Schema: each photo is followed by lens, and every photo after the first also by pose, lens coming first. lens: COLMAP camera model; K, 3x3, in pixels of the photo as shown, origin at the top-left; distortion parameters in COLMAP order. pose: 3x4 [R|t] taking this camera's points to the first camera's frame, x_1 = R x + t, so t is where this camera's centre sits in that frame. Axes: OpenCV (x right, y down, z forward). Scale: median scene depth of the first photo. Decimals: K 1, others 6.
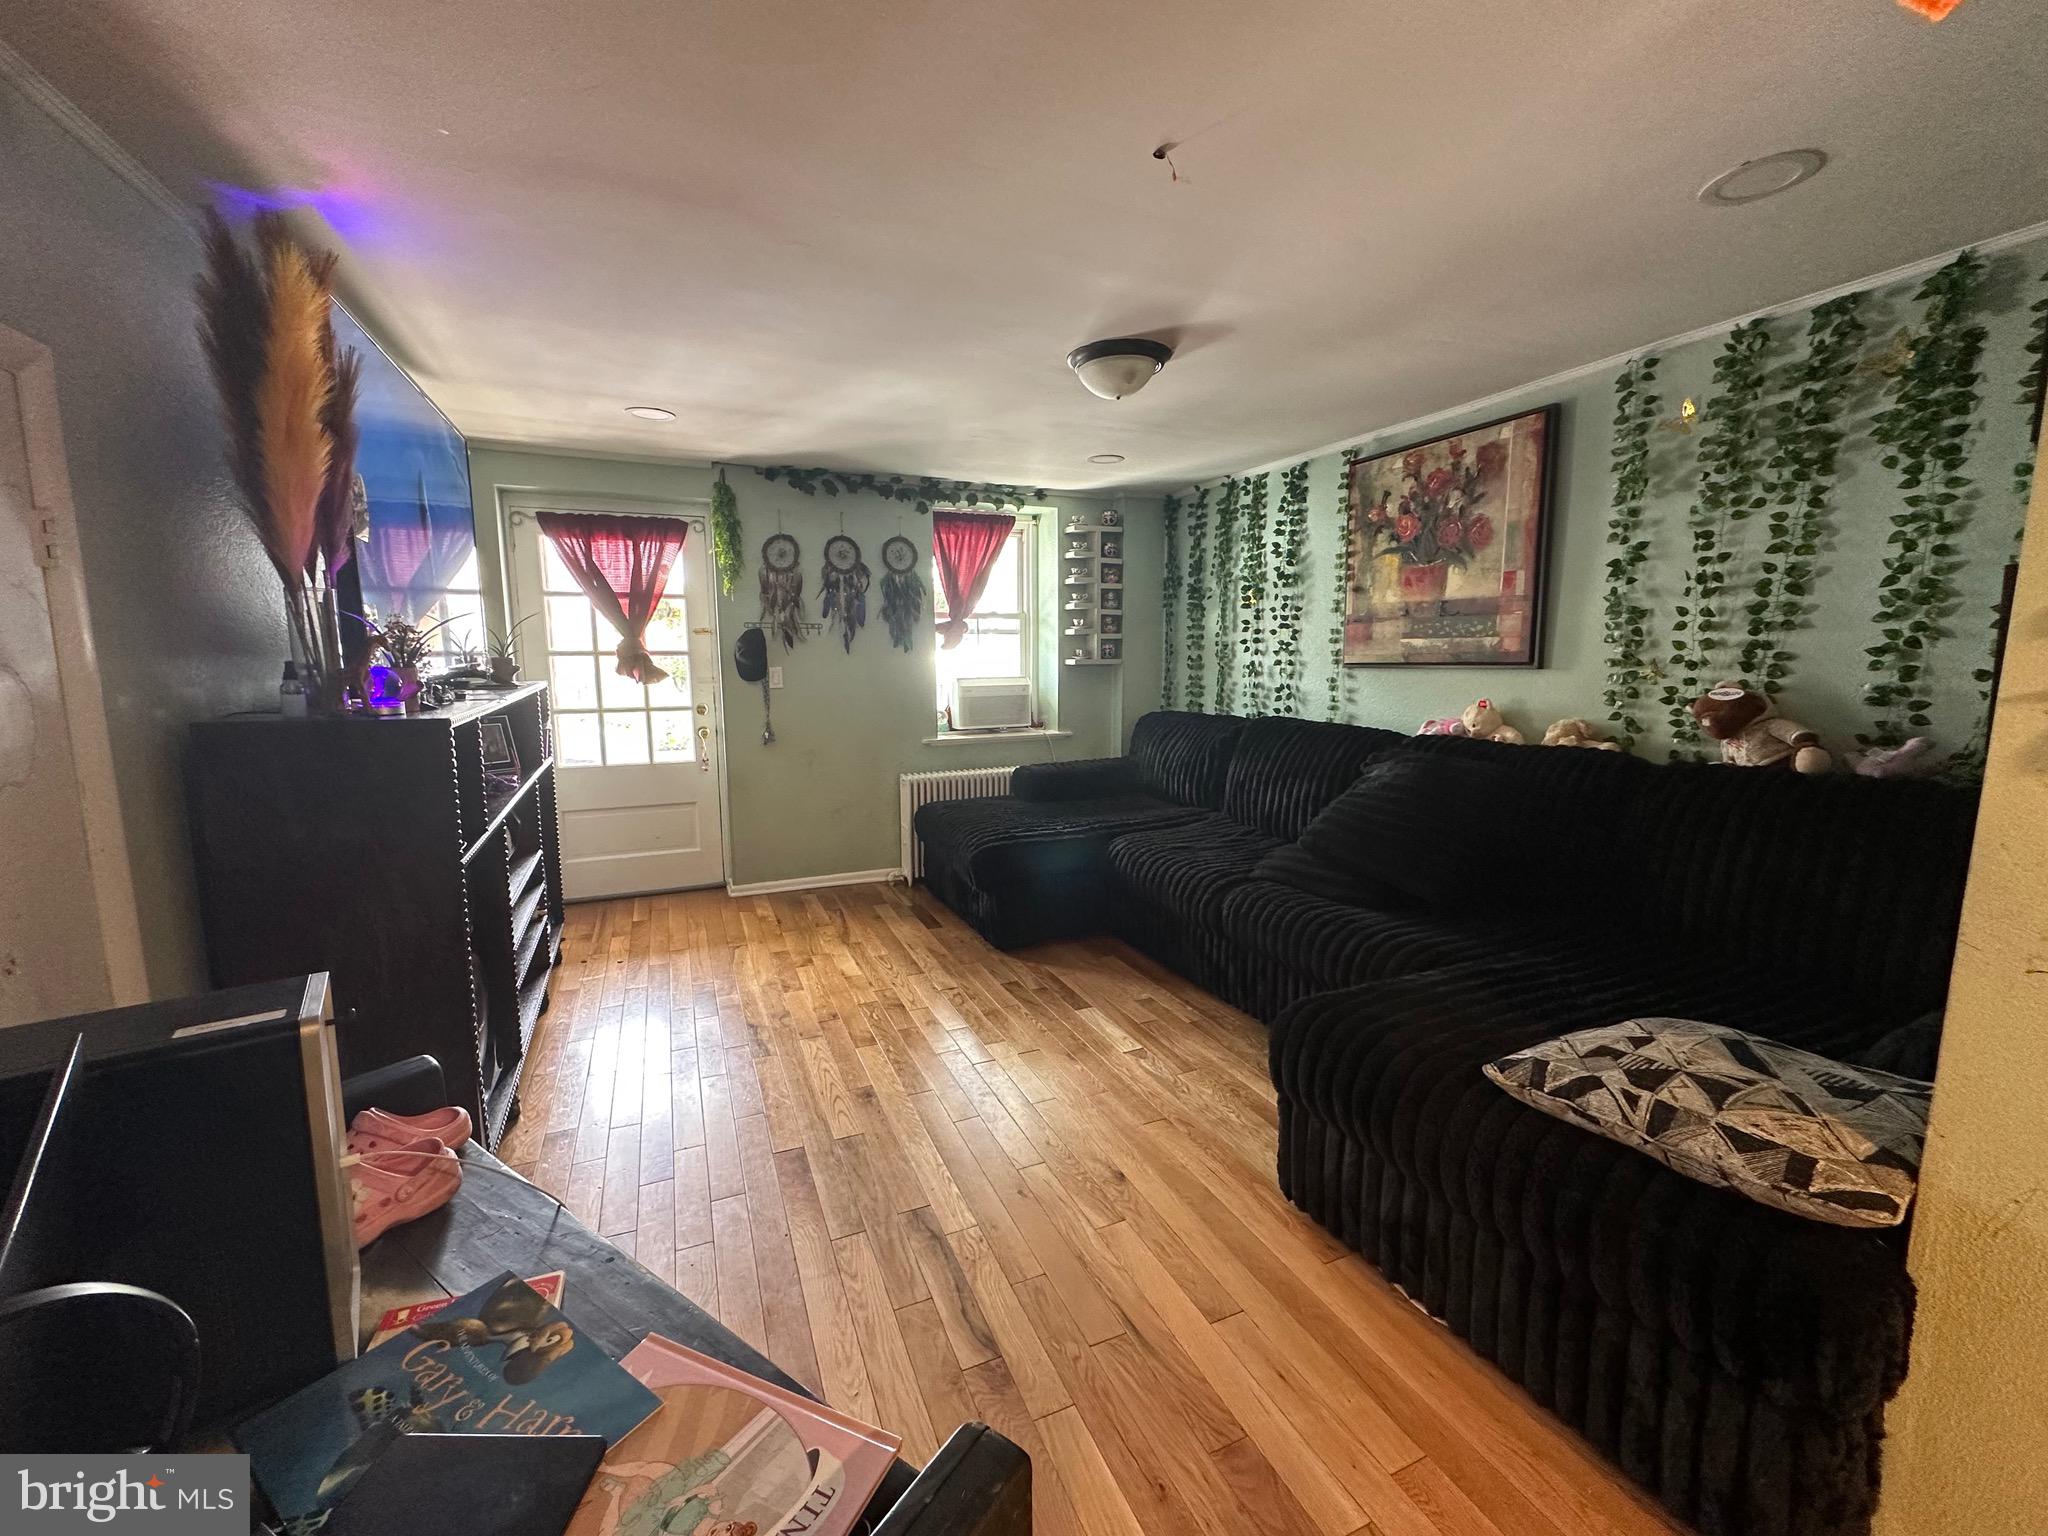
lens RADIAL K [[819.8, 0, 1027.0], [0, 819.8, 763.8], [0, 0, 1]] dist [-0.003183, 0.000240]
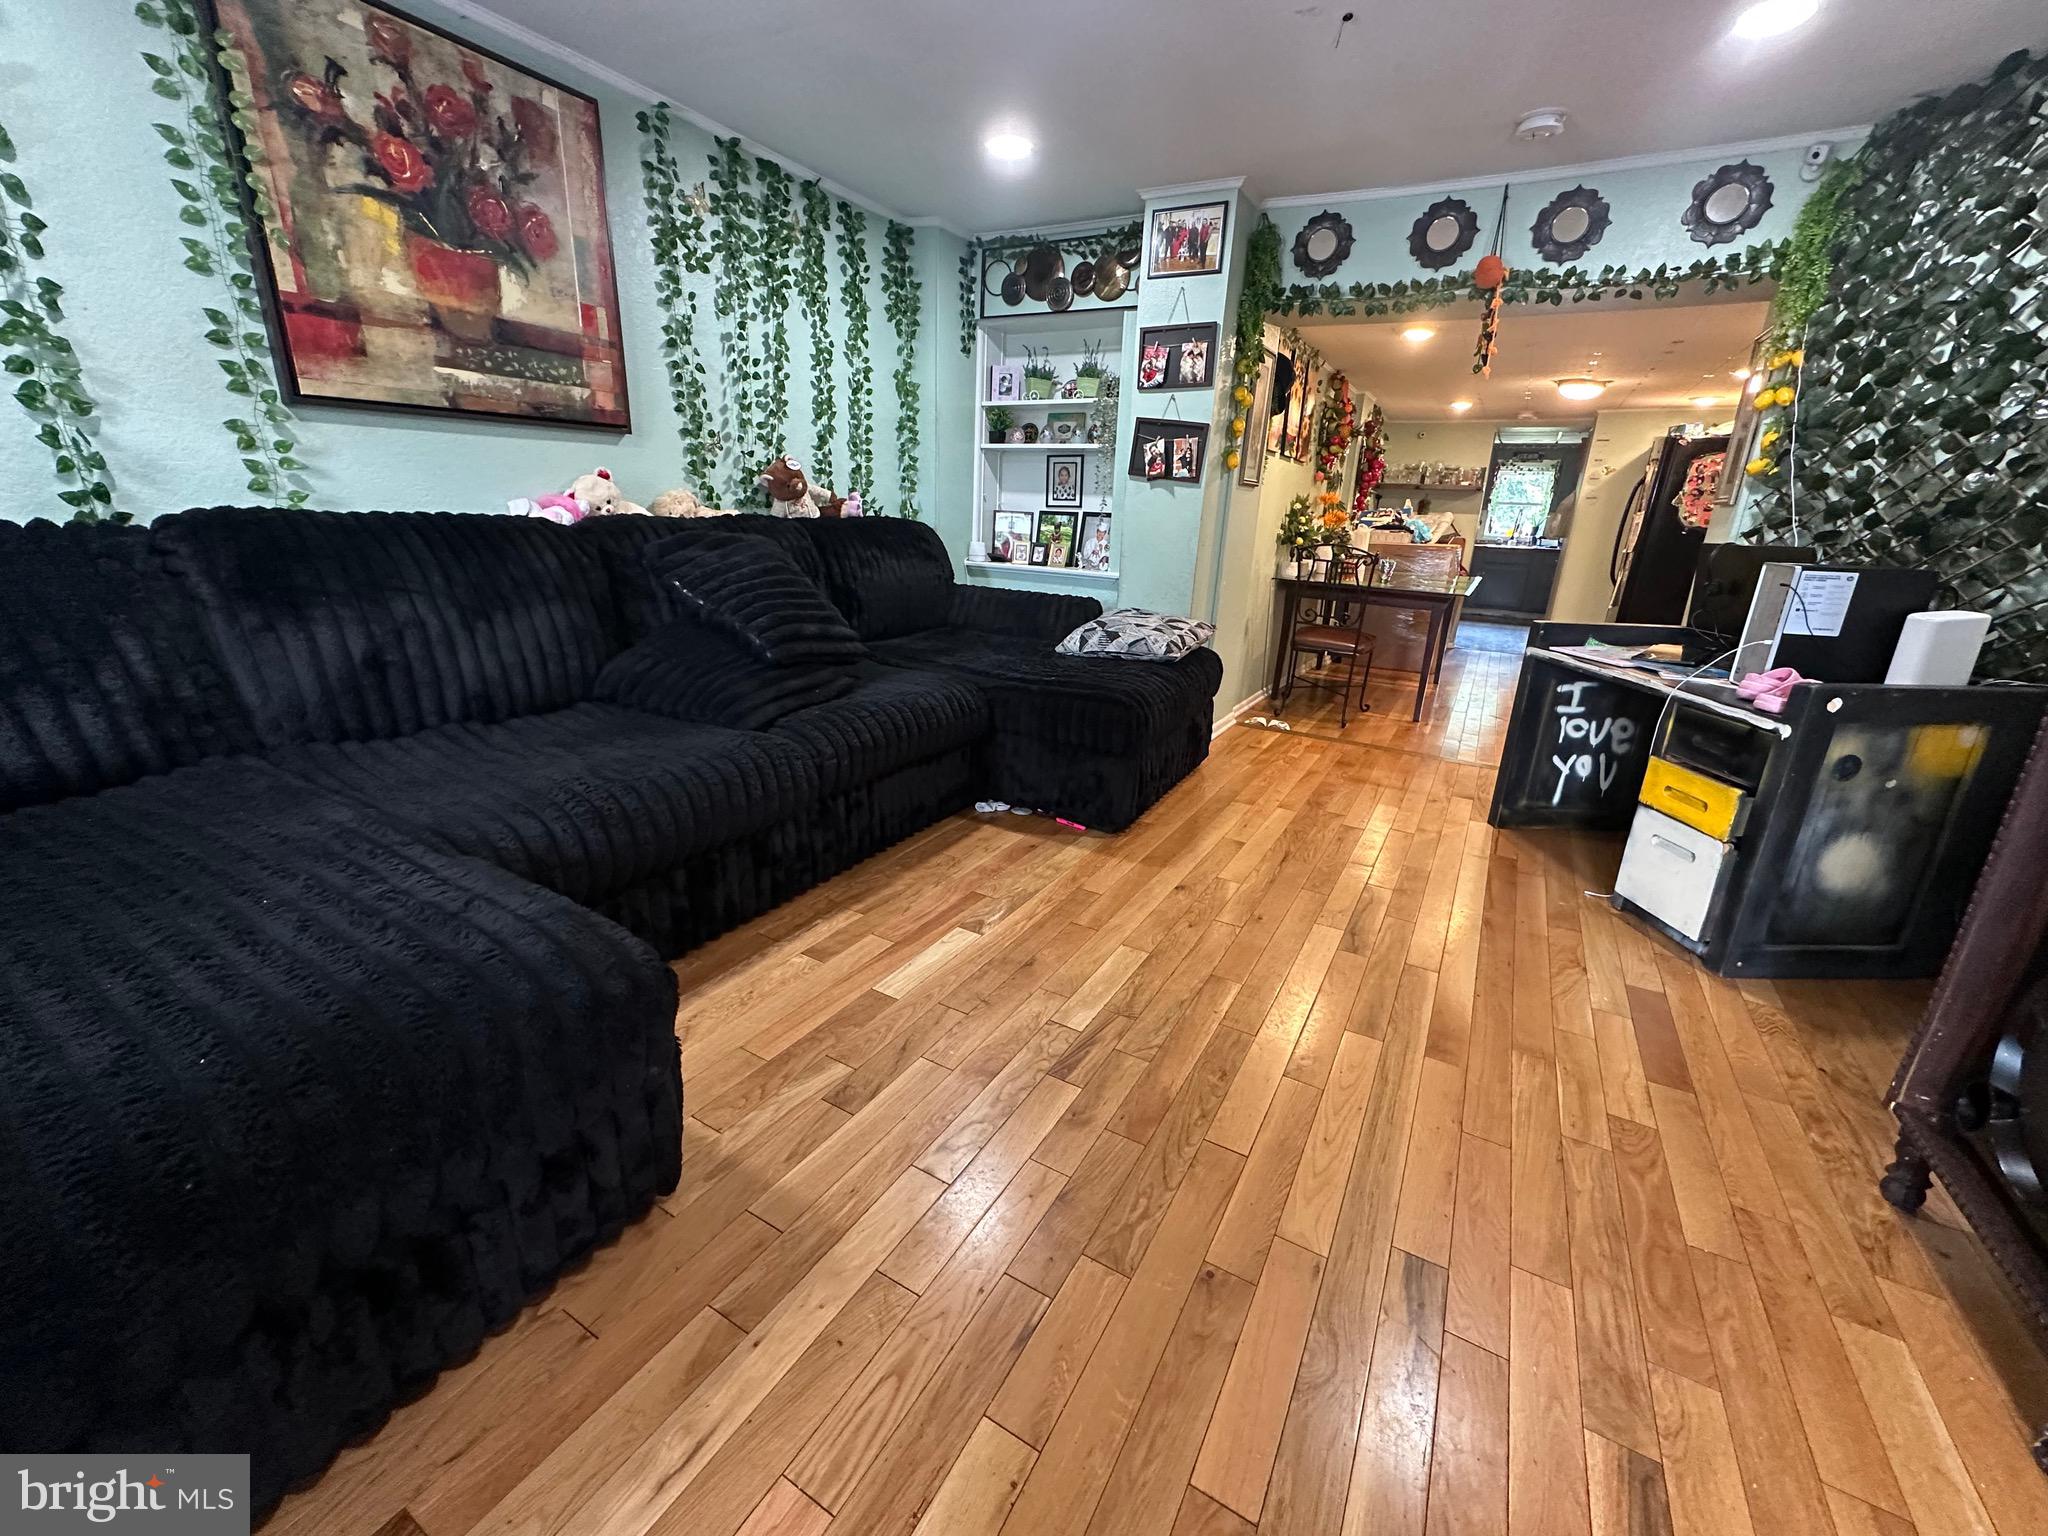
lens RADIAL K [[819.8, 0, 1017.1], [0, 819.8, 766.4], [0, 0, 1]] dist [-0.003183, 0.000240]
pose [[-0.586526, -0.265777, 0.765082, -0.370953], [0.072000, 0.923777, 0.376102, -0.074533], [-0.806724, 0.275679, -0.522683, 1.072178]]
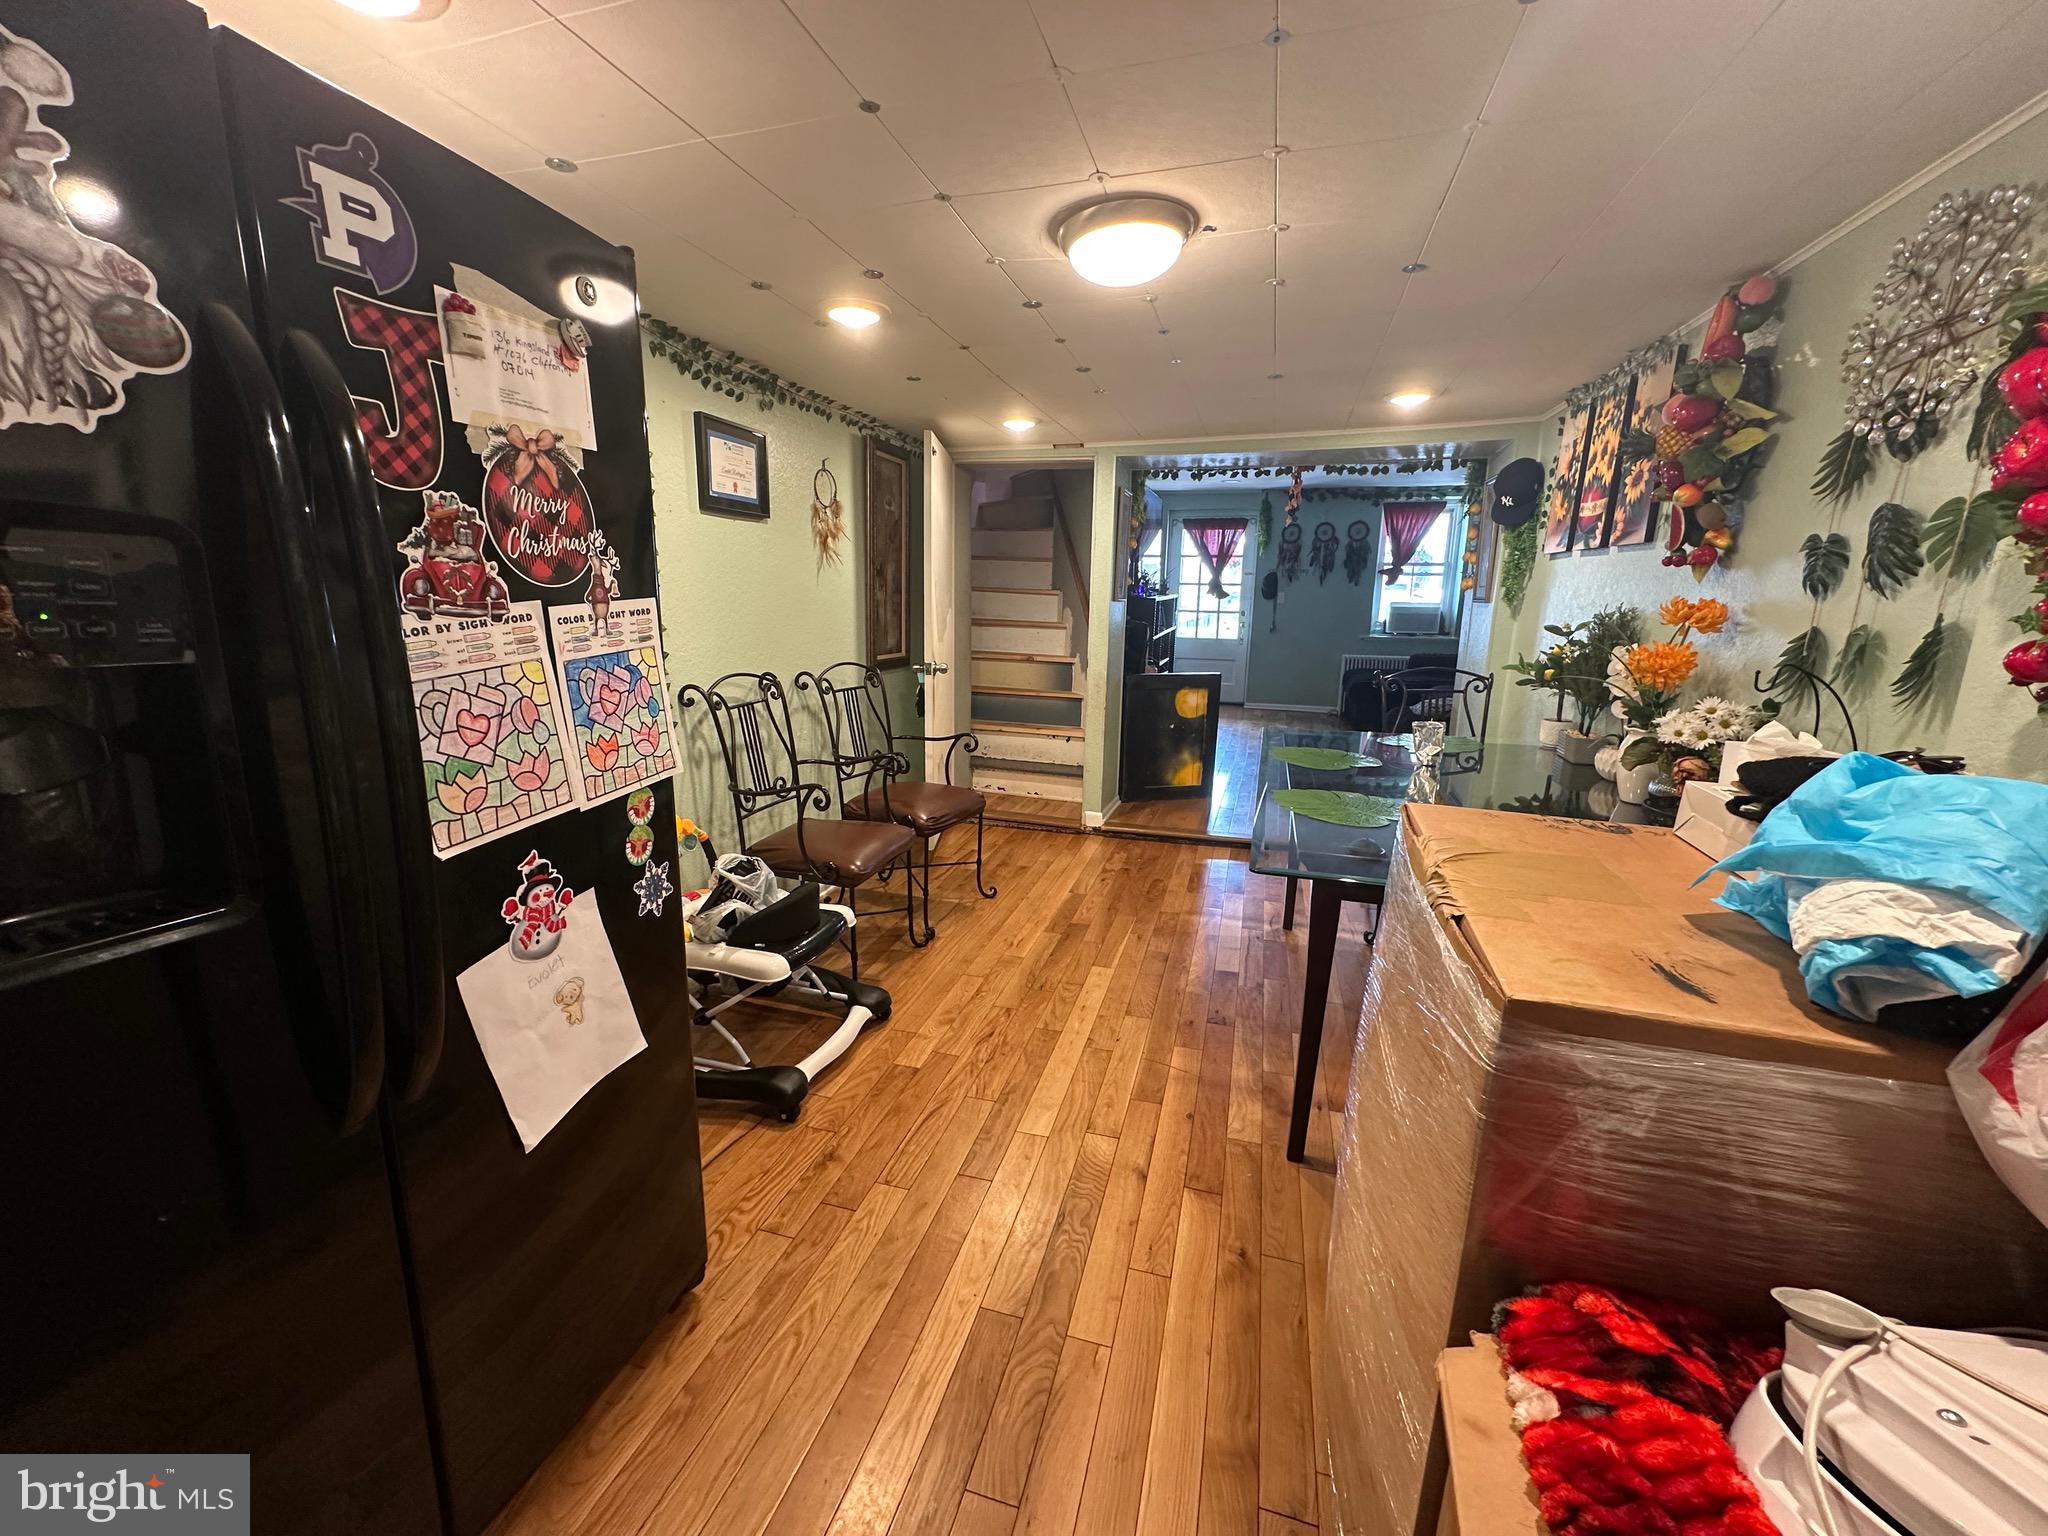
lens RADIAL K [[819.8, 0, 1019.2], [0, 819.8, 772.9], [0, 0, 1]] dist [-0.003183, 0.000240]
pose [[0.754022, 0.159358, -0.637225, 0.555923], [-0.104969, 0.986890, 0.122593, 0.138122], [0.648408, -0.025549, 0.760865, -0.938002]]
